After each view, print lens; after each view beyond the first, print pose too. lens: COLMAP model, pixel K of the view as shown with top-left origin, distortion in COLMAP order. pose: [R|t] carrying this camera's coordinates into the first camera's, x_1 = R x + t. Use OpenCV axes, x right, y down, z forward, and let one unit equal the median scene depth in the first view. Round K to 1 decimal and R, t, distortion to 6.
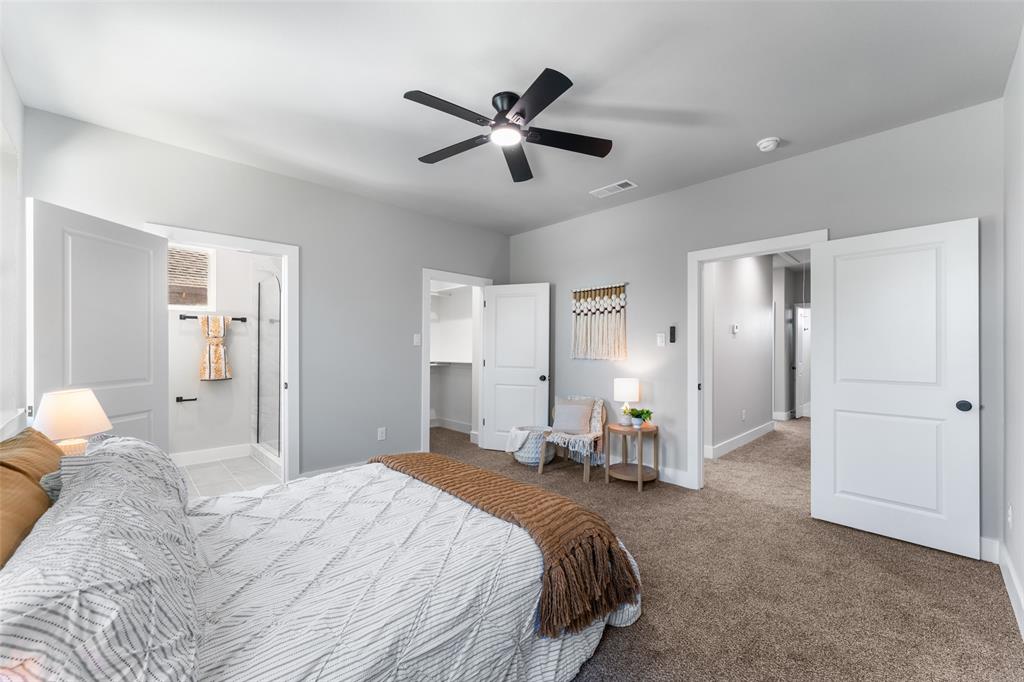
lens RADIAL K [[408.3, 0, 510.3], [0, 408.3, 345.8], [0, 0, 1]] dist [-0.002142, -0.000084]
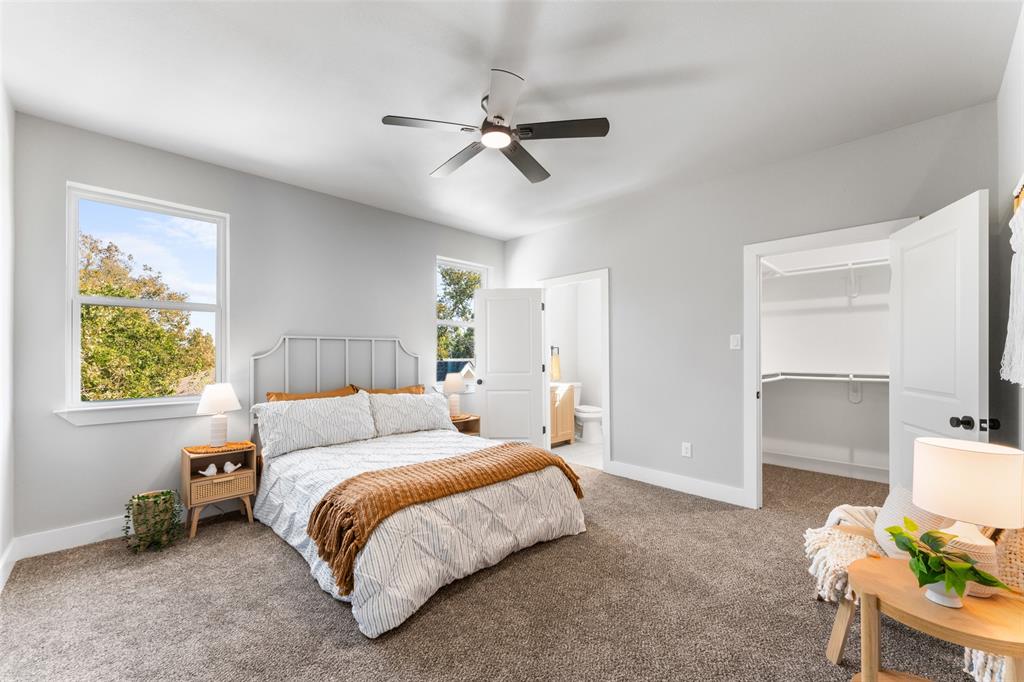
lens RADIAL K [[408.3, 0, 510.4], [0, 408.3, 351.2], [0, 0, 1]] dist [-0.002142, -0.000084]
pose [[0.004657, -0.011090, -0.999928, 0.533795], [0.006733, 0.999916, -0.011059, 0.008332], [0.999966, -0.006681, 0.004732, 0.574607]]
